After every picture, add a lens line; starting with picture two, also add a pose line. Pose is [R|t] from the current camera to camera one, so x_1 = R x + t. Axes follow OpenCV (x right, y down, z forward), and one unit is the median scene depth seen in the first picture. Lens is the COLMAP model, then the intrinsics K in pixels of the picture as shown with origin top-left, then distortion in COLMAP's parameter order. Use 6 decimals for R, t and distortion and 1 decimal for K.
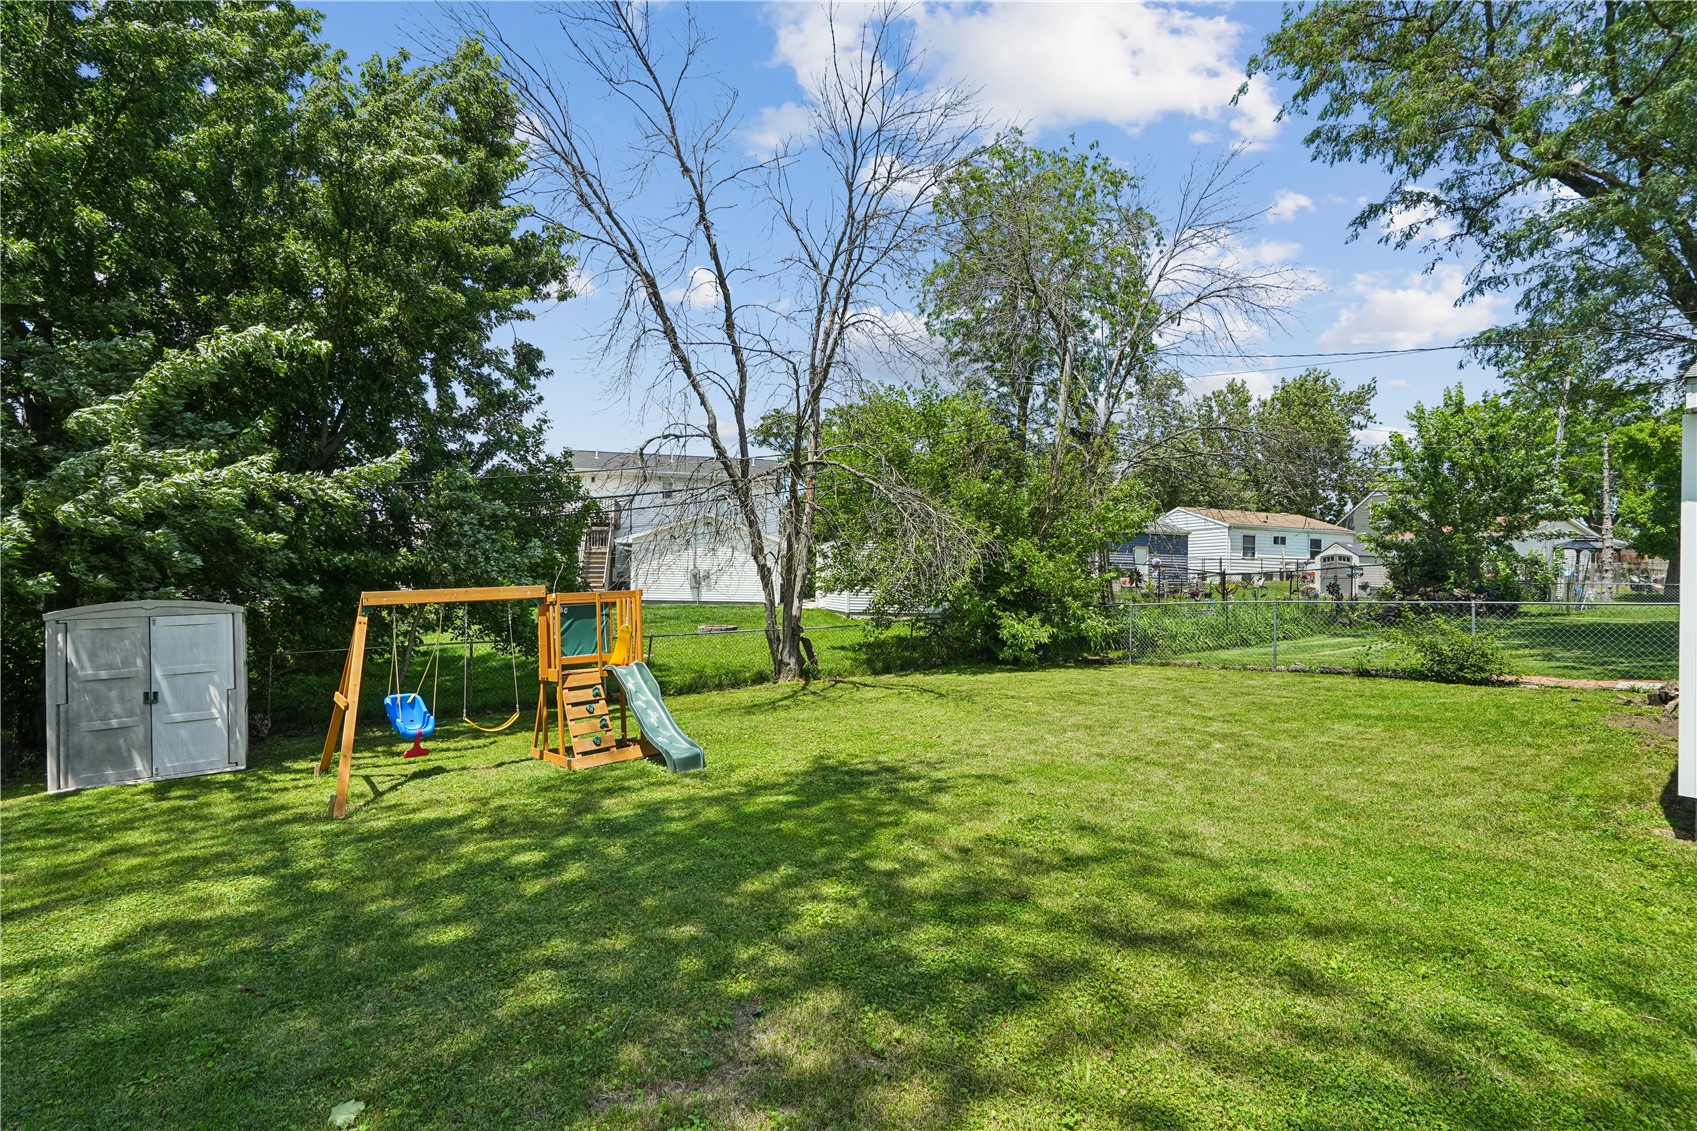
lens RADIAL K [[776.0, 0, 846.1], [0, 776.0, 577.6], [0, 0, 1]] dist [-0.000501, 0.000763]
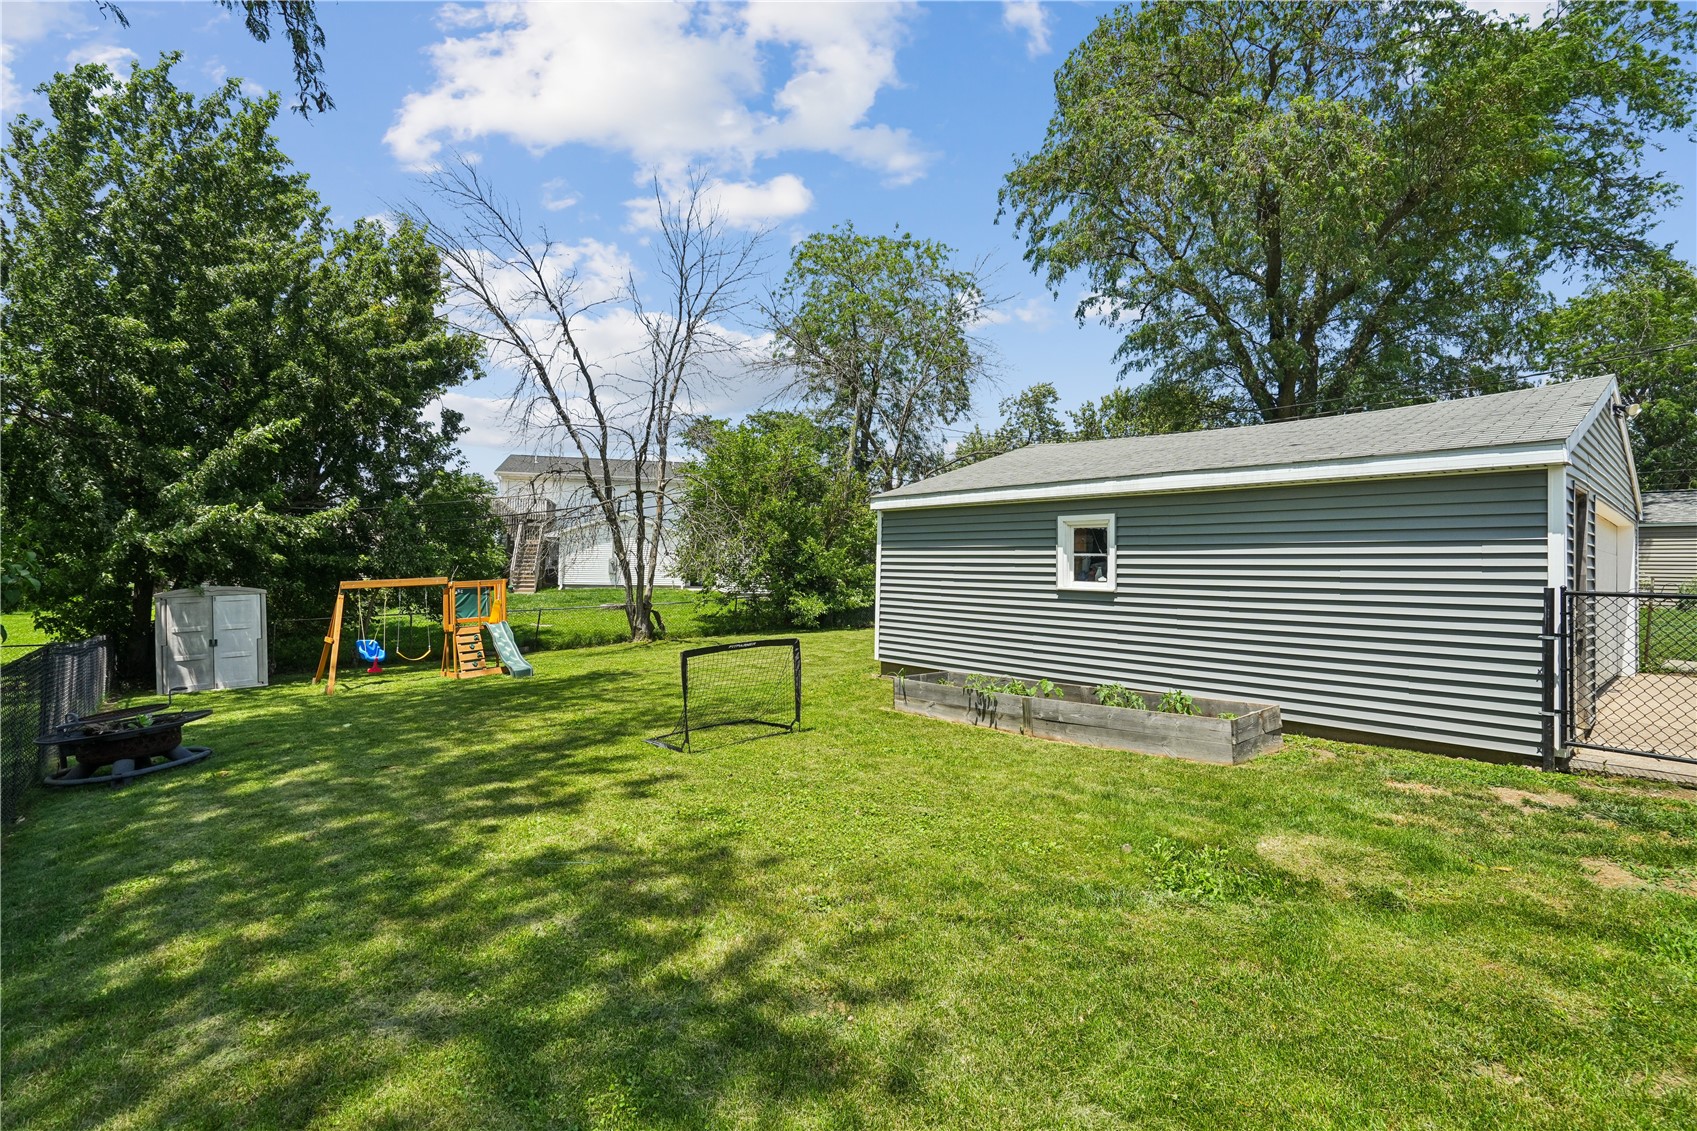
lens RADIAL K [[771.7, 0, 858.3], [0, 771.7, 556.9], [0, 0, 1]] dist [-0.002238, 0.000074]
pose [[0.998787, -0.002359, 0.049181, 0.294308], [0.002584, 0.999986, -0.004520, -0.016284], [-0.049169, 0.004642, 0.998780, -0.508837]]
